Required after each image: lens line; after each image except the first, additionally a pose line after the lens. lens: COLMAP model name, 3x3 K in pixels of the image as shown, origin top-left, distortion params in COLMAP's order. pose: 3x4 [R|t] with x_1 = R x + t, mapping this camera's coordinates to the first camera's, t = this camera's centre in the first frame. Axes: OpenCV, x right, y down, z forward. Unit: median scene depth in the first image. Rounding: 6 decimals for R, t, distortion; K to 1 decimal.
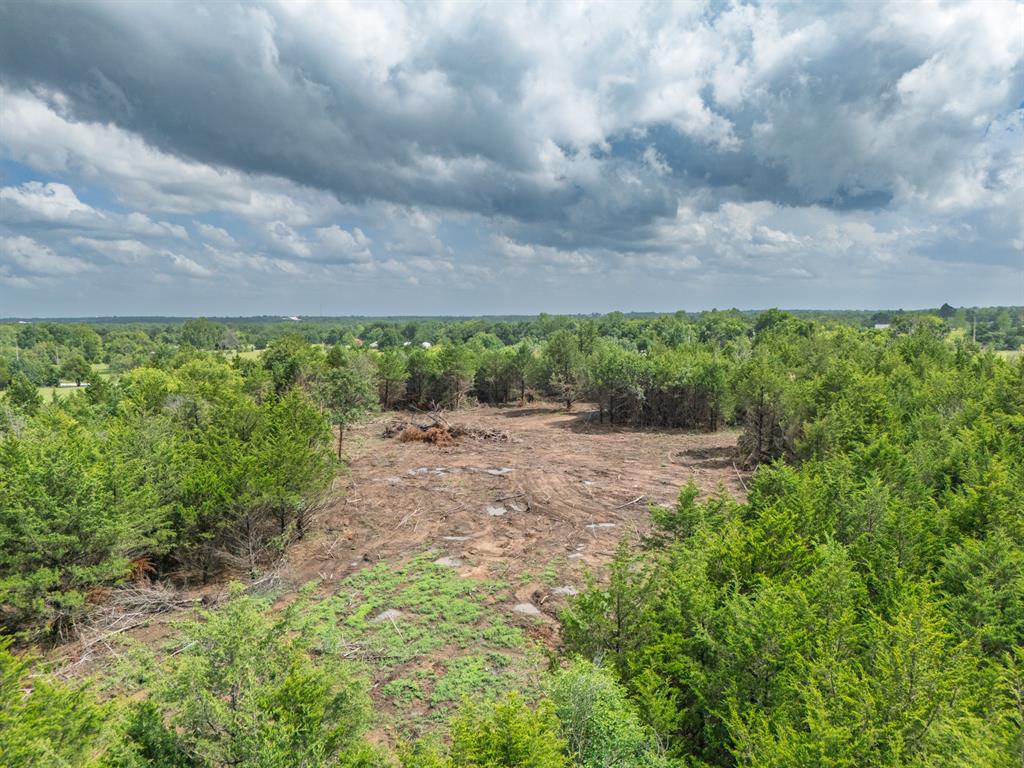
lens RADIAL K [[752.9, 0, 515.7], [0, 752.9, 383.5], [0, 0, 1]] dist [0.067939, -0.064991]
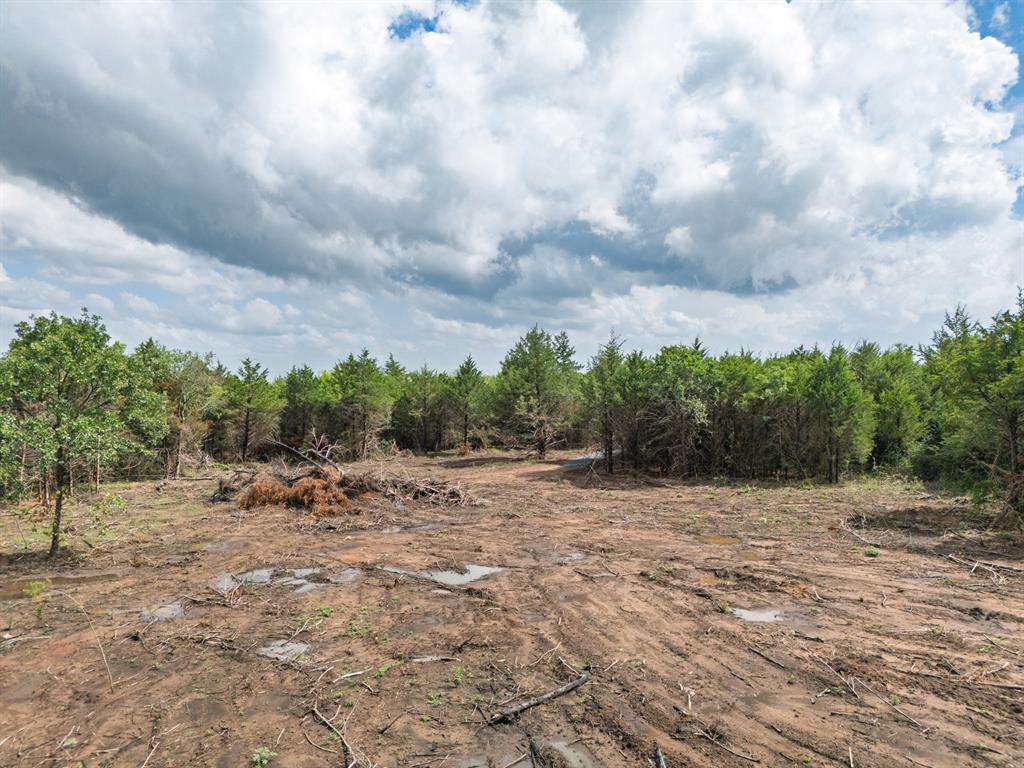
lens RADIAL K [[752.9, 0, 515.7], [0, 752.9, 383.5], [0, 0, 1]] dist [0.067939, -0.064991]
pose [[0.993693, 0.005900, 0.111980, -0.029291], [0.004892, 0.995383, -0.095859, 0.043112], [-0.112029, 0.095802, 0.989076, 0.465517]]
